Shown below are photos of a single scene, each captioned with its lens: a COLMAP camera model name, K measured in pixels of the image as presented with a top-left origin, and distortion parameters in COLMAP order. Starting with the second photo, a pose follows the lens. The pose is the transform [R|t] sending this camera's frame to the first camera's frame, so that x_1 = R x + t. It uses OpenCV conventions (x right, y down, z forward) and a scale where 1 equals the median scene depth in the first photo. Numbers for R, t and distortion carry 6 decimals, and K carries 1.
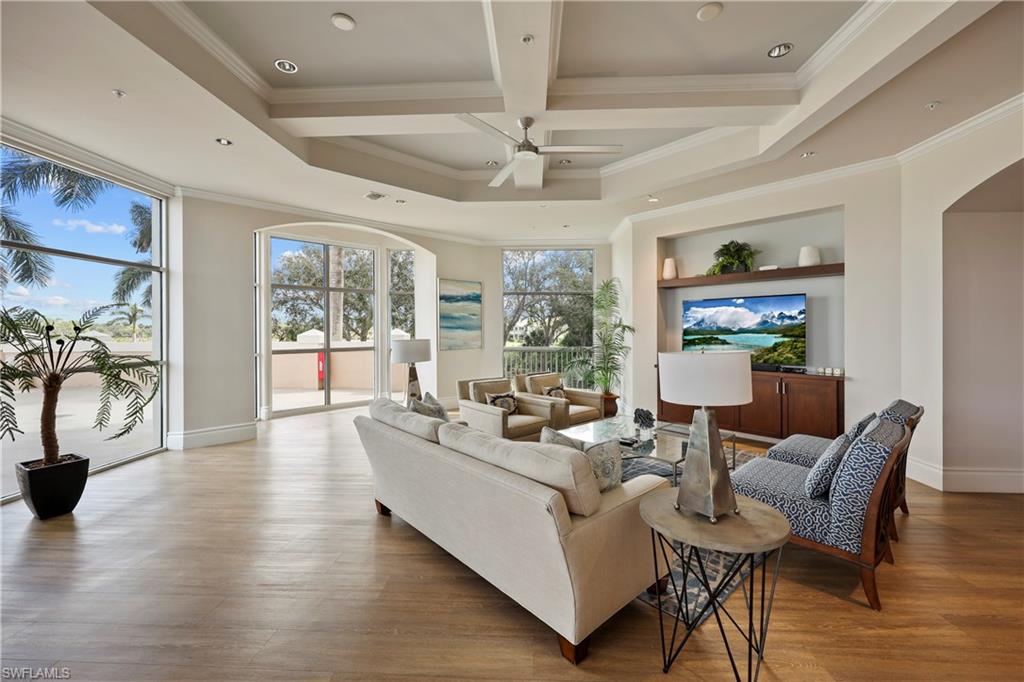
lens RADIAL K [[415.7, 0, 512.1], [0, 415.7, 330.2], [0, 0, 1]] dist [0.001857, 0.000276]
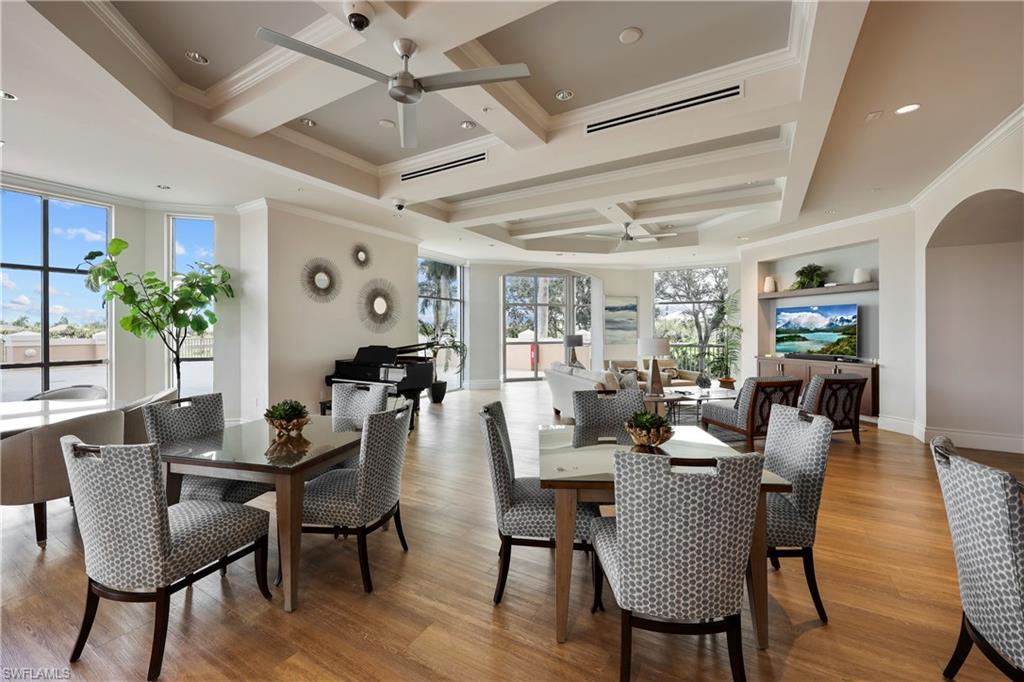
lens RADIAL K [[415.7, 0, 512.1], [0, 415.7, 330.2], [0, 0, 1]] dist [0.001857, 0.000276]
pose [[0.884795, -0.002075, -0.465976, 0.271172], [0.001957, 0.999998, -0.000736, -0.000547], [0.465976, -0.000261, 0.884797, -0.567595]]
